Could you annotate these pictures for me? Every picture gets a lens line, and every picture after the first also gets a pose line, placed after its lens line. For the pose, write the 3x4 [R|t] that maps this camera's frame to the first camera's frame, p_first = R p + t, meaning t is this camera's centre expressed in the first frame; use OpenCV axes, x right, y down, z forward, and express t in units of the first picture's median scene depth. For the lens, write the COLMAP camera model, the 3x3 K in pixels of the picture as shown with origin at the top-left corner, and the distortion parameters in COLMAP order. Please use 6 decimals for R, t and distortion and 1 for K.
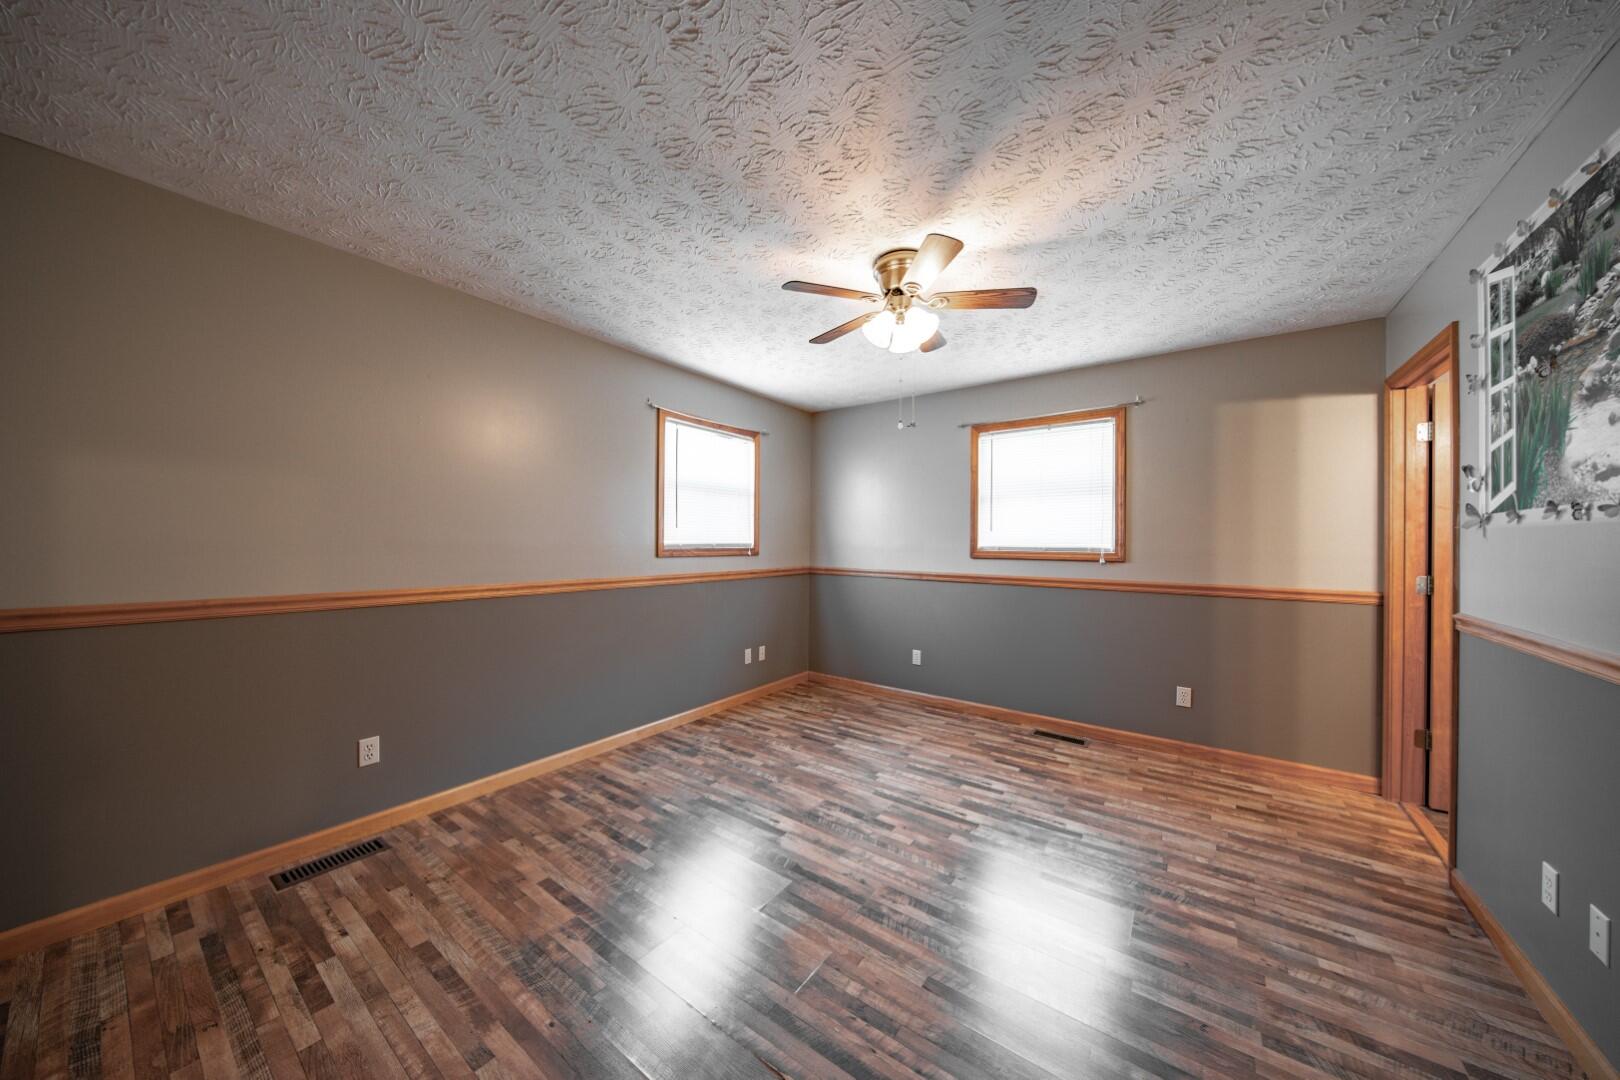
lens RADIAL K [[529.9, 0, 808.7], [0, 529.9, 537.8], [0, 0, 1]] dist [-0.002866, -0.000210]
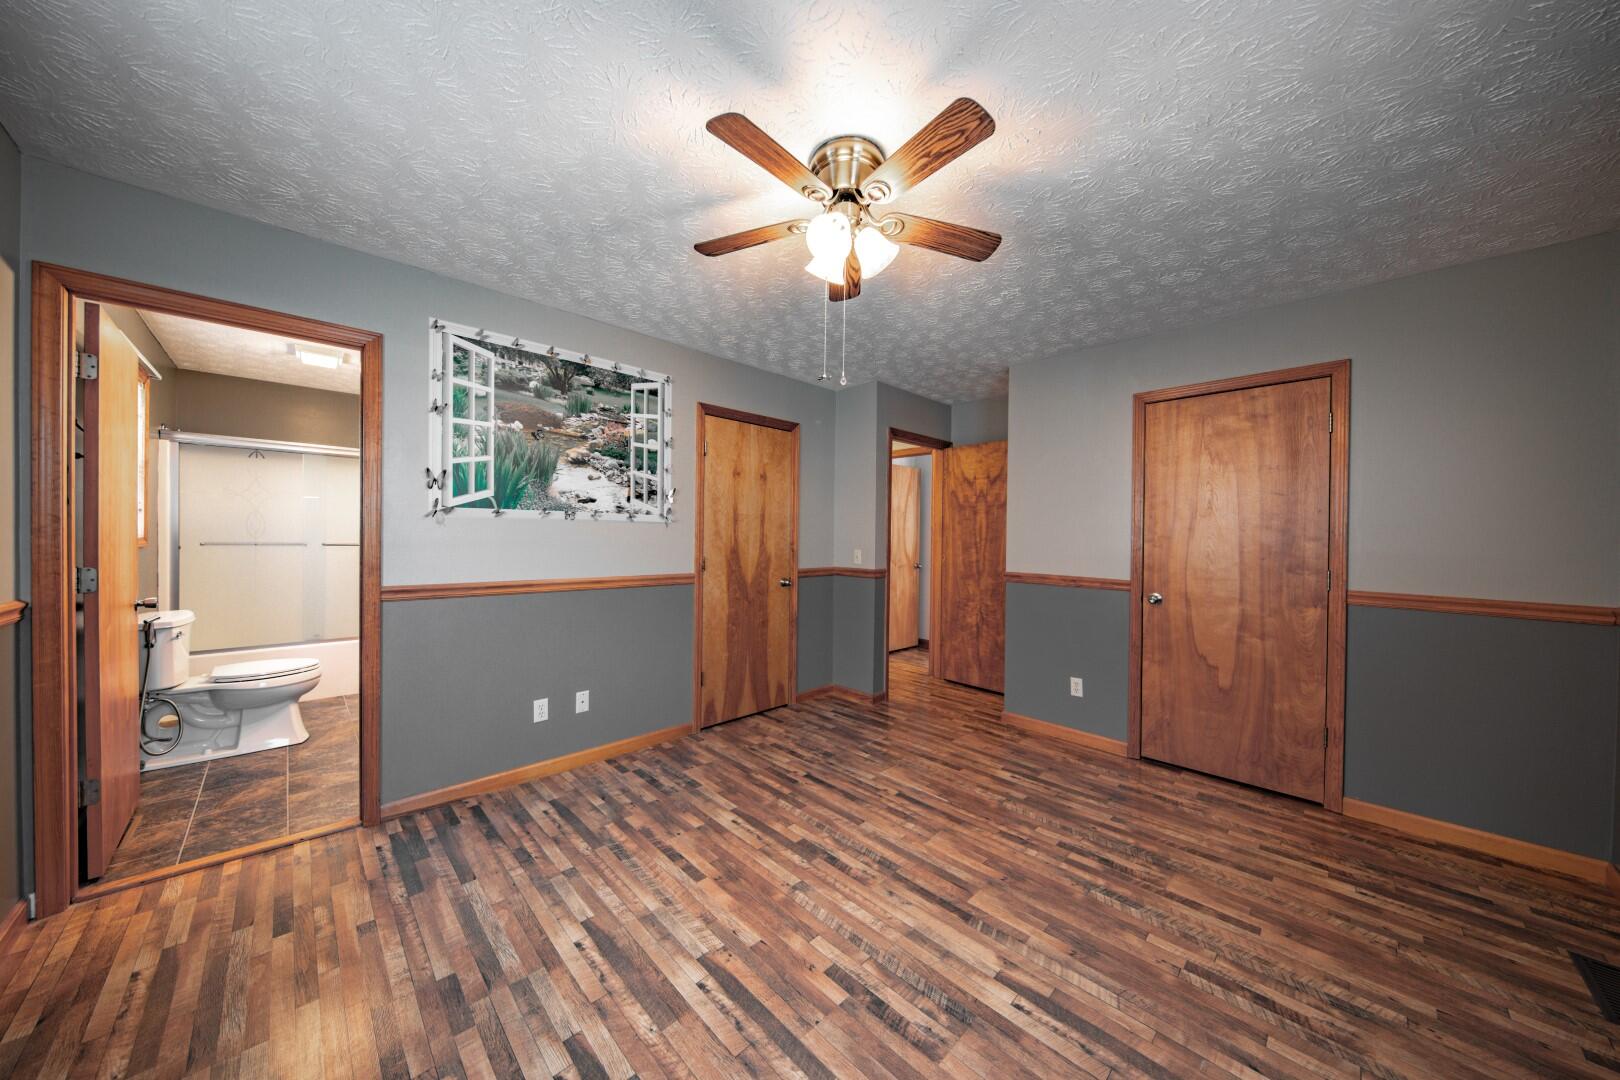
lens RADIAL K [[529.9, 0, 807.4], [0, 529.9, 540.0], [0, 0, 1]] dist [-0.002866, -0.000210]
pose [[-0.984466, -0.023756, 0.173962, 0.096245], [-0.023171, 0.999717, 0.005398, 0.010010], [-0.174041, 0.001283, -0.984738, 1.902448]]
